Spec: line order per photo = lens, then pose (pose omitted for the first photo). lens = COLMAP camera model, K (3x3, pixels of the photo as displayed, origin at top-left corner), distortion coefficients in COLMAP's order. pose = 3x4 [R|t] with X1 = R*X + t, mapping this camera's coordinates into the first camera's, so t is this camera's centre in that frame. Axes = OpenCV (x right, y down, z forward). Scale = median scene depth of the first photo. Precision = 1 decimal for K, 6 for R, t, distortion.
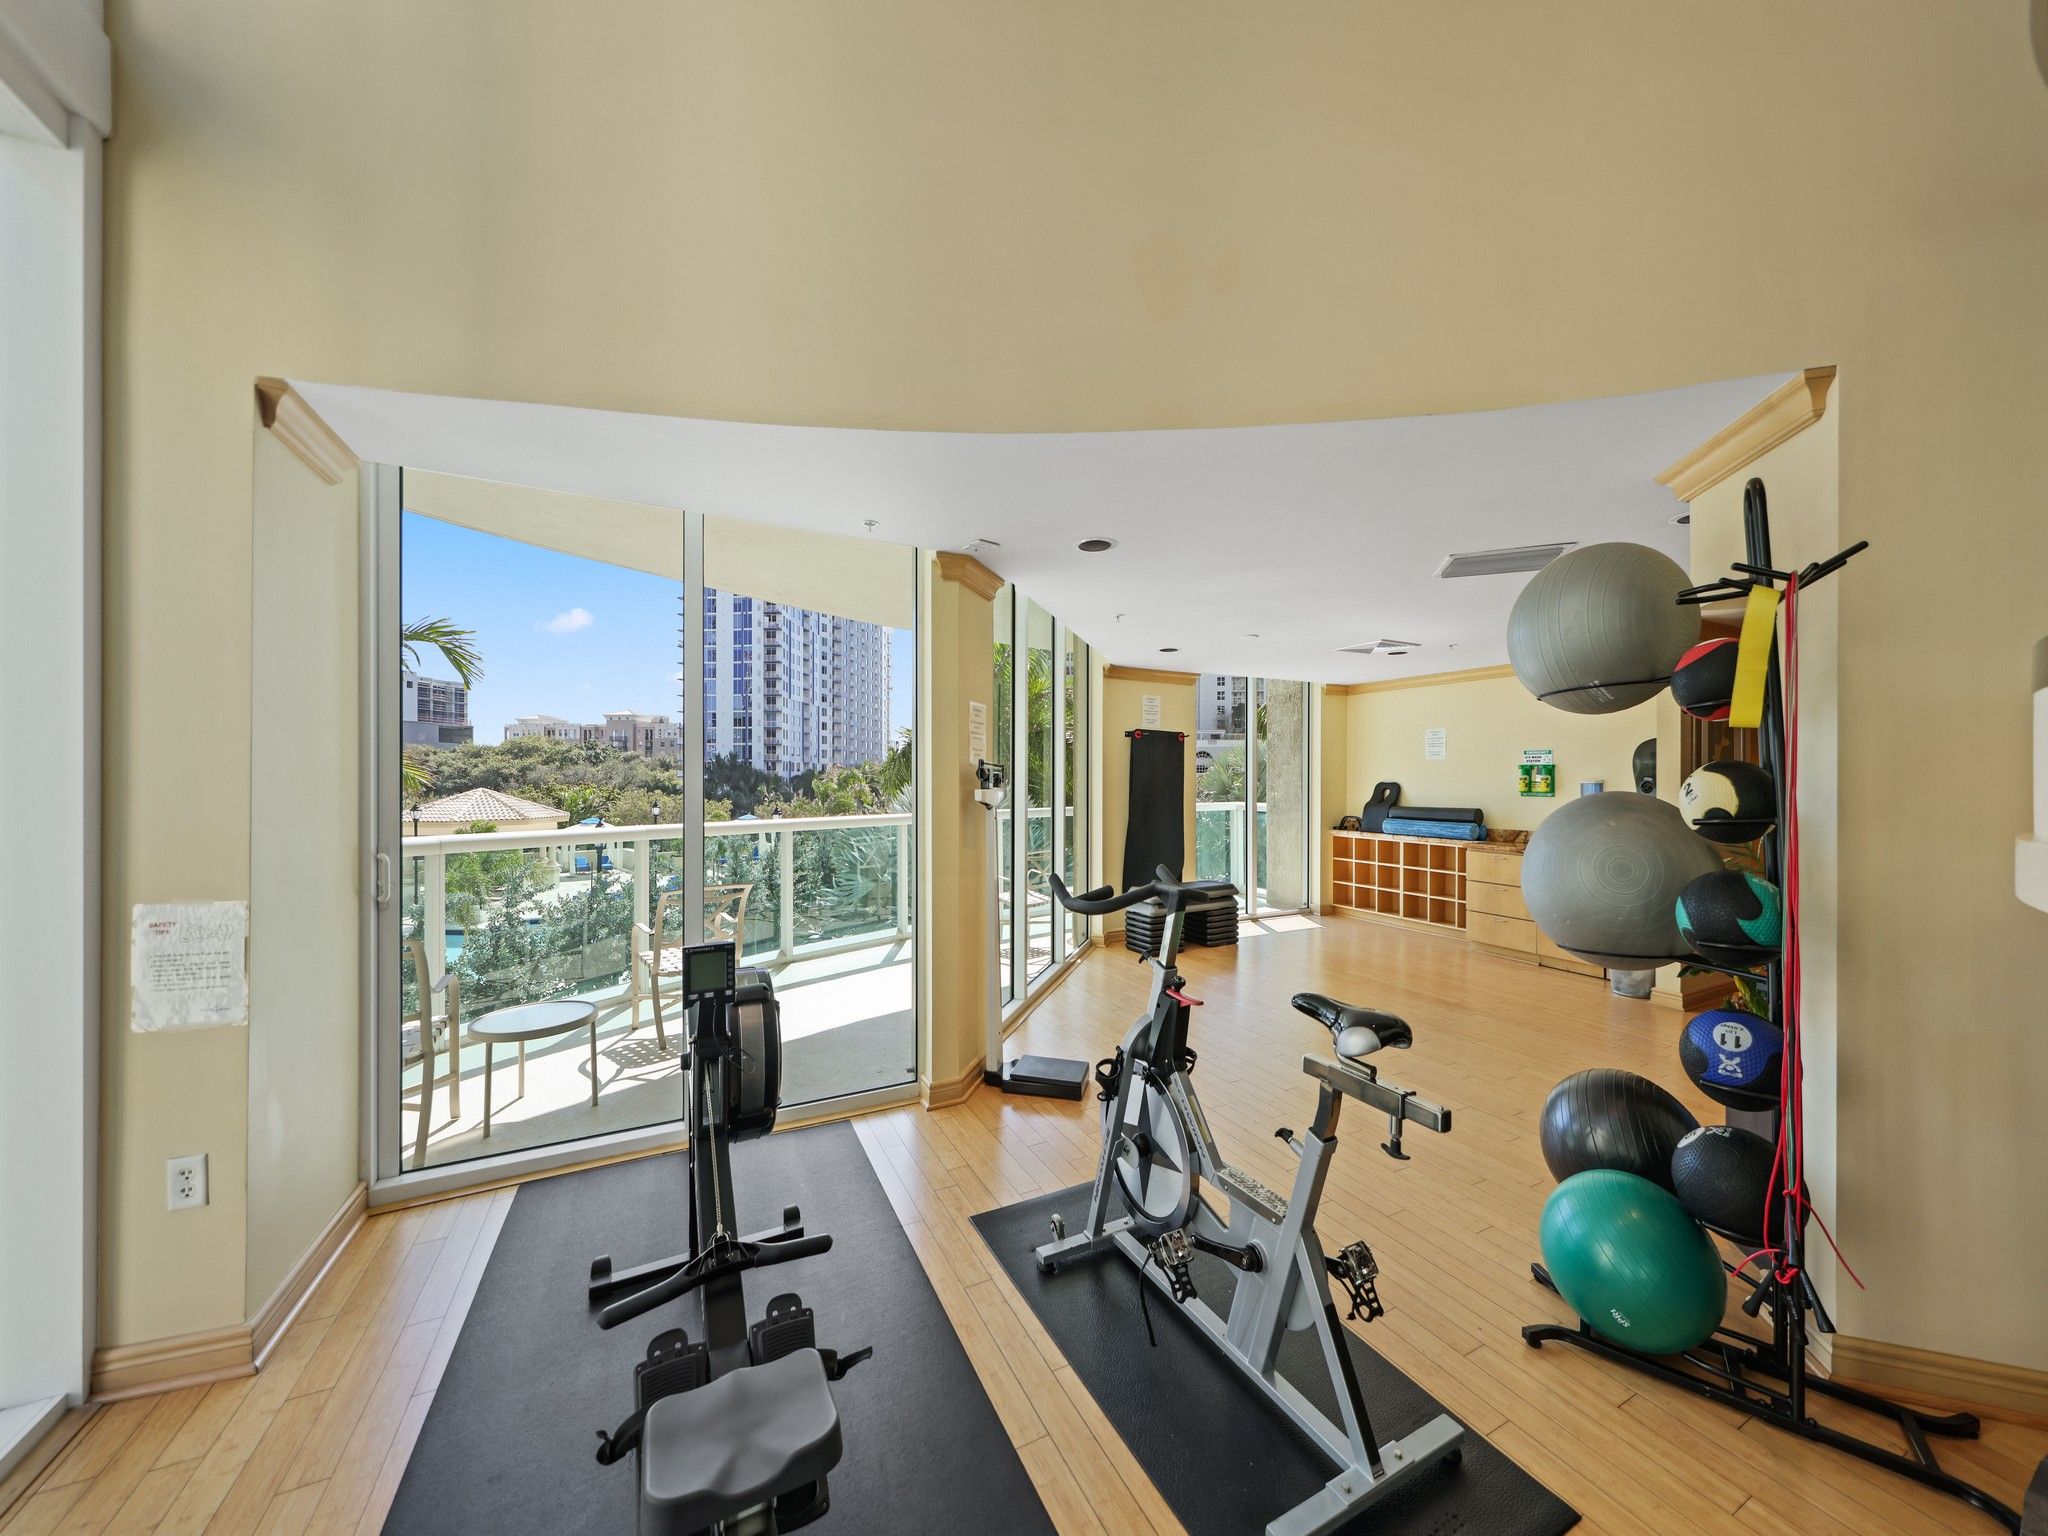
lens RADIAL K [[700.9, 0, 1024.3], [0, 700.9, 780.1], [0, 0, 1]] dist [-0.000243, -0.000014]
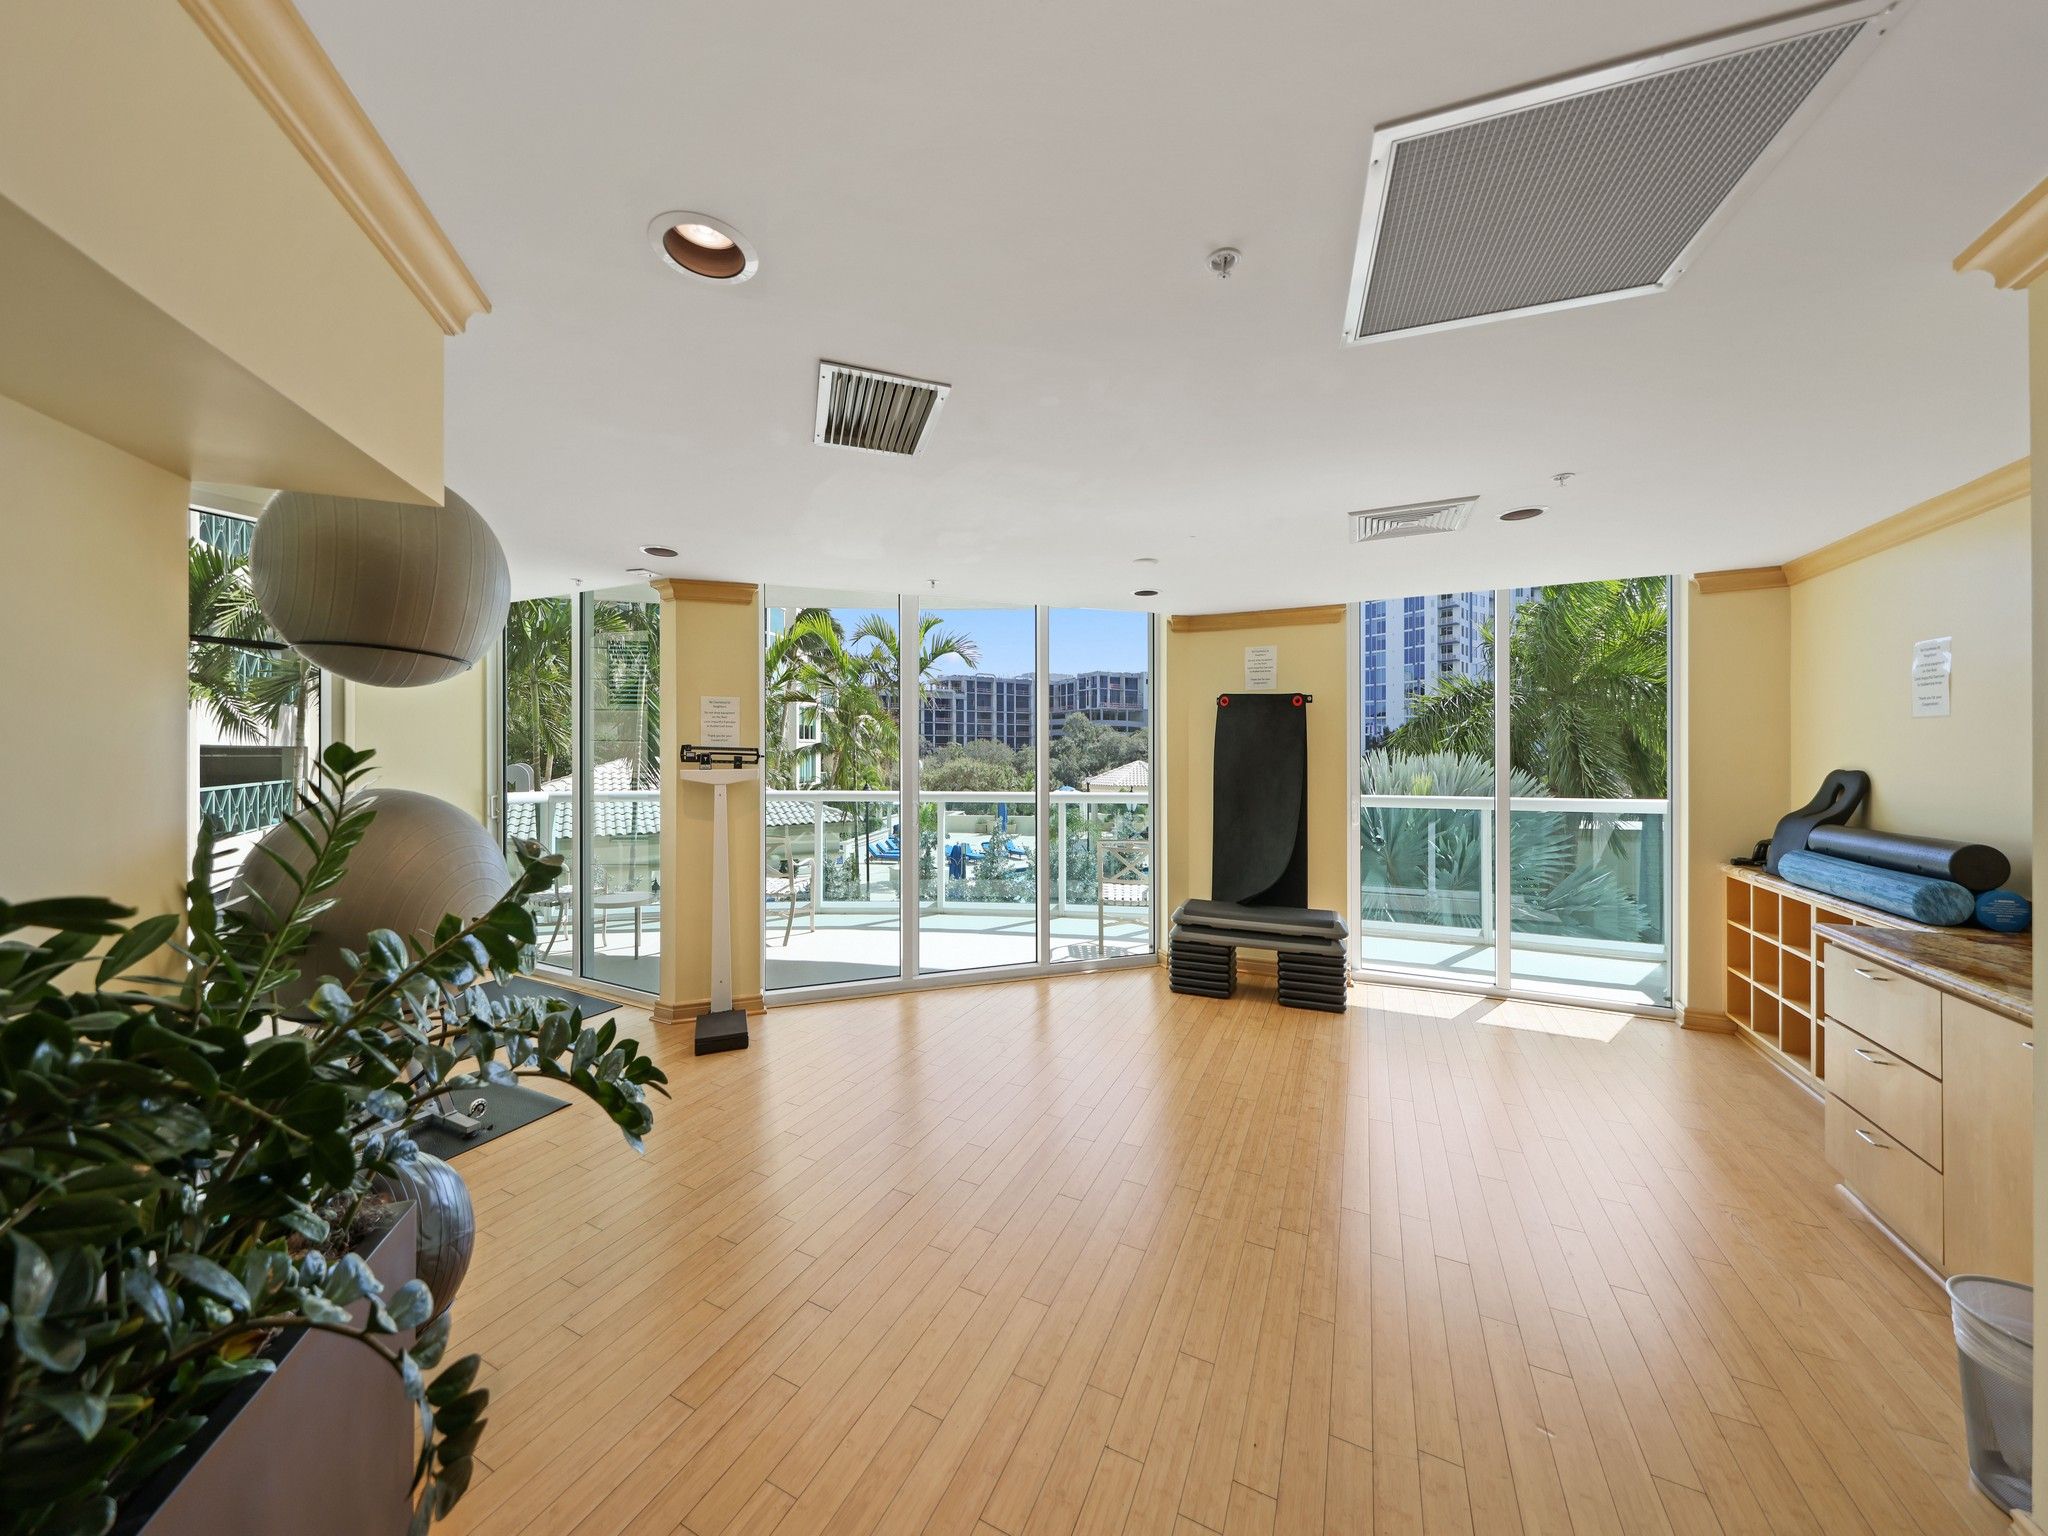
lens RADIAL K [[700.9, 0, 1027.6], [0, 700.9, 751.6], [0, 0, 1]] dist [-0.000243, -0.000014]
pose [[0.617052, -0.000641, -0.786922, 0.528669], [-0.002385, 0.999994, -0.002685, -0.006248], [0.786919, 0.003533, 0.617046, 0.305595]]
